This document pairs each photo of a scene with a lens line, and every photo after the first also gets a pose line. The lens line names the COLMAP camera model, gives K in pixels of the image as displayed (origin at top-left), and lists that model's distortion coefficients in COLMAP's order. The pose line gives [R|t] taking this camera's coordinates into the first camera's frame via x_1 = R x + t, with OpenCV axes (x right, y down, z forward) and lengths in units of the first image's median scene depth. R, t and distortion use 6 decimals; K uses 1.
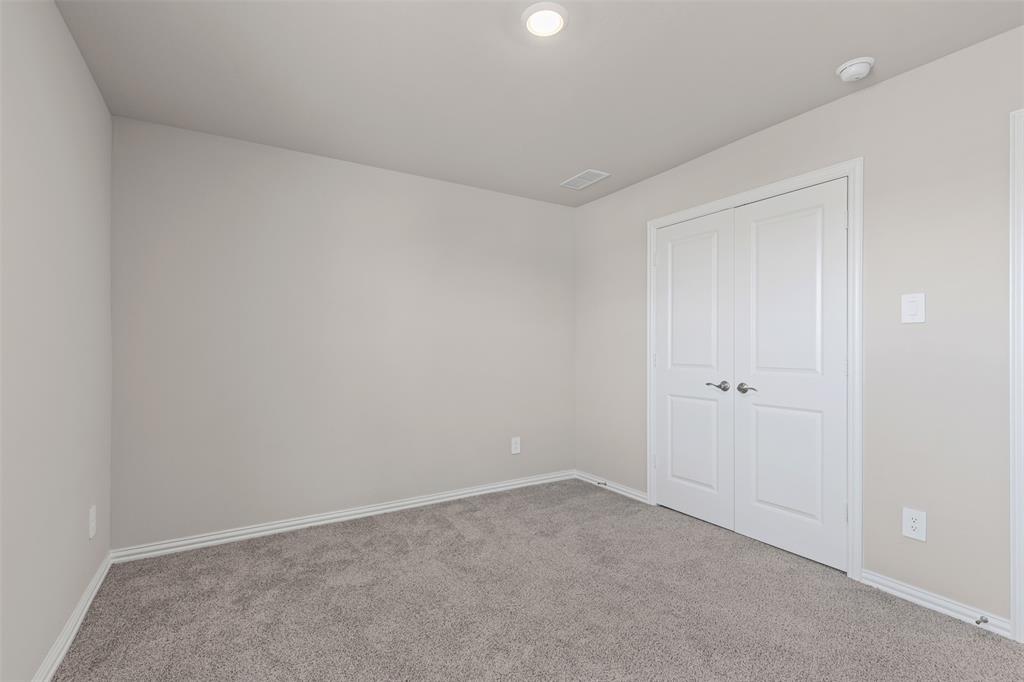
lens RADIAL K [[459.0, 0, 512.0], [0, 459.0, 341.0], [0, 0, 1]] dist [0.004594, 0.000185]
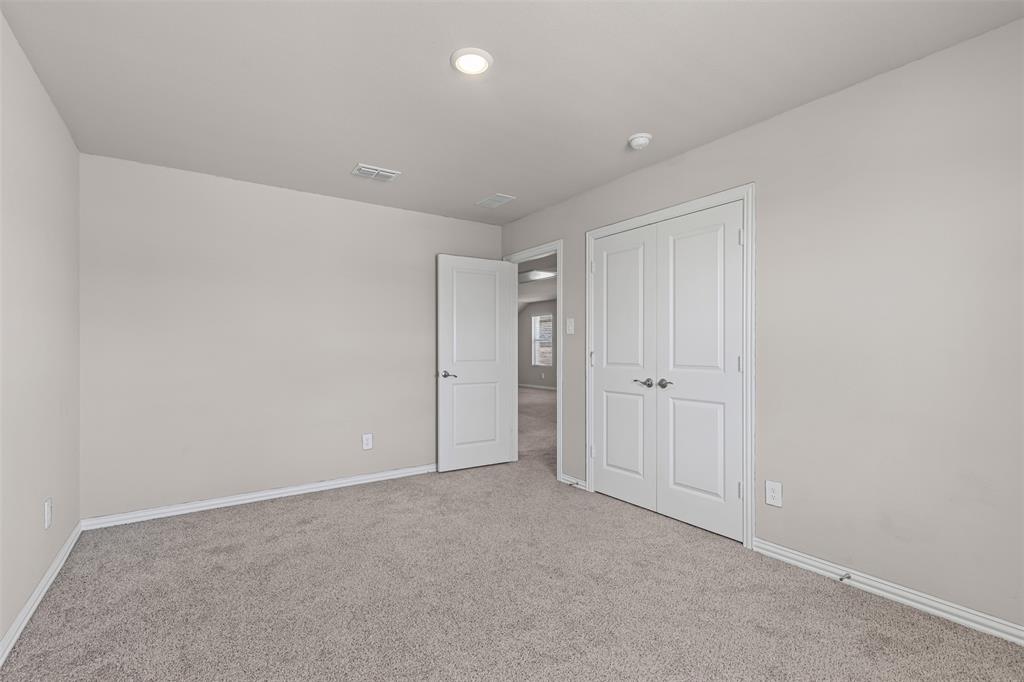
lens RADIAL K [[457.1, 0, 508.5], [0, 457.1, 344.1], [0, 0, 1]] dist [0.003460, 0.000313]
pose [[0.997904, 0.000944, 0.064697, 0.059266], [-0.001342, 0.999980, 0.006115, -0.001497], [-0.064690, -0.006189, 0.997886, -0.098499]]
